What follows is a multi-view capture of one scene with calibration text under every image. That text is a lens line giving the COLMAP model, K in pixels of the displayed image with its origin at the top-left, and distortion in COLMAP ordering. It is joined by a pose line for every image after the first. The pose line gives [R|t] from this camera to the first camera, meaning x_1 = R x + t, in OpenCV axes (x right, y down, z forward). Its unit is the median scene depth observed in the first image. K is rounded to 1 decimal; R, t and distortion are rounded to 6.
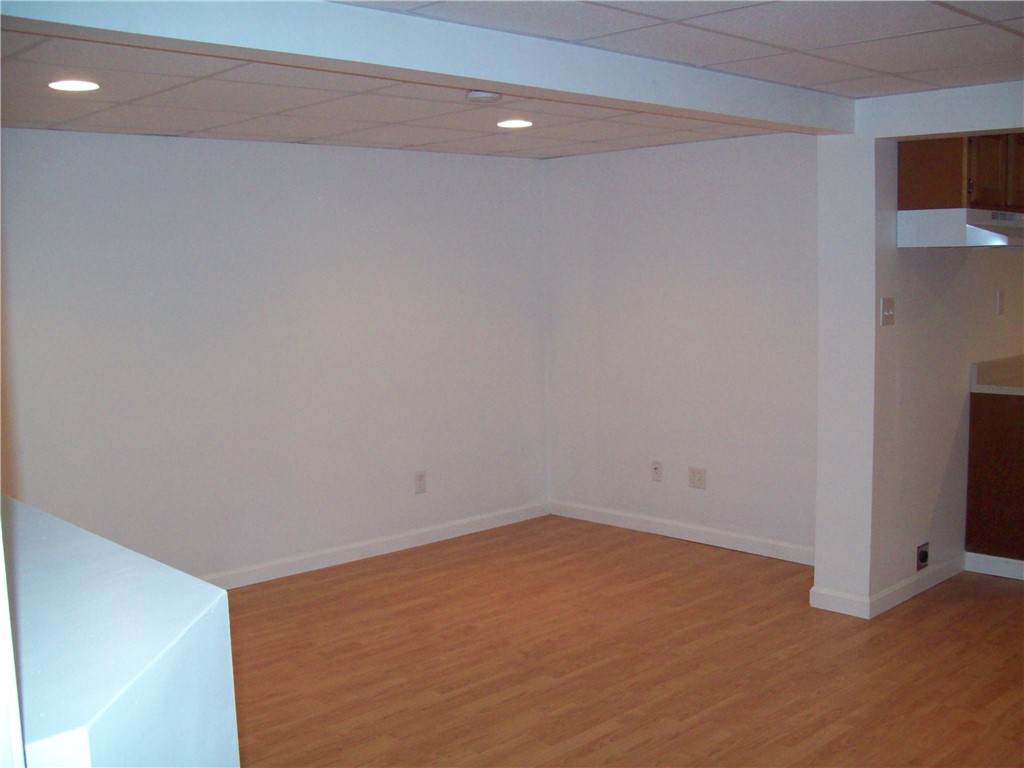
lens RADIAL K [[1104.0, 0, 515.3], [0, 1104.0, 402.4], [0, 0, 1]] dist [-0.185321, 0.183976]
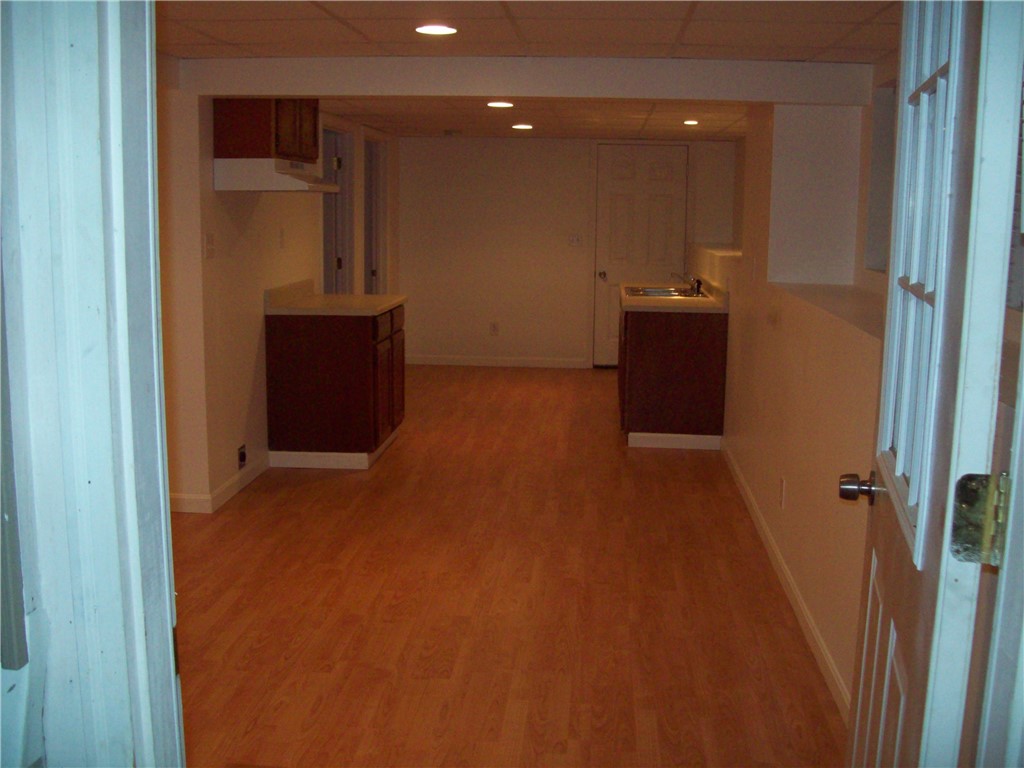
lens RADIAL K [[1104.0, 0, 515.3], [0, 1104.0, 402.4], [0, 0, 1]] dist [-0.185321, 0.183976]
pose [[0.750072, -0.085841, 0.655762, -0.184732], [0.048625, 0.996015, 0.074763, 0.011572], [-0.659566, -0.024191, 0.751257, -0.089240]]
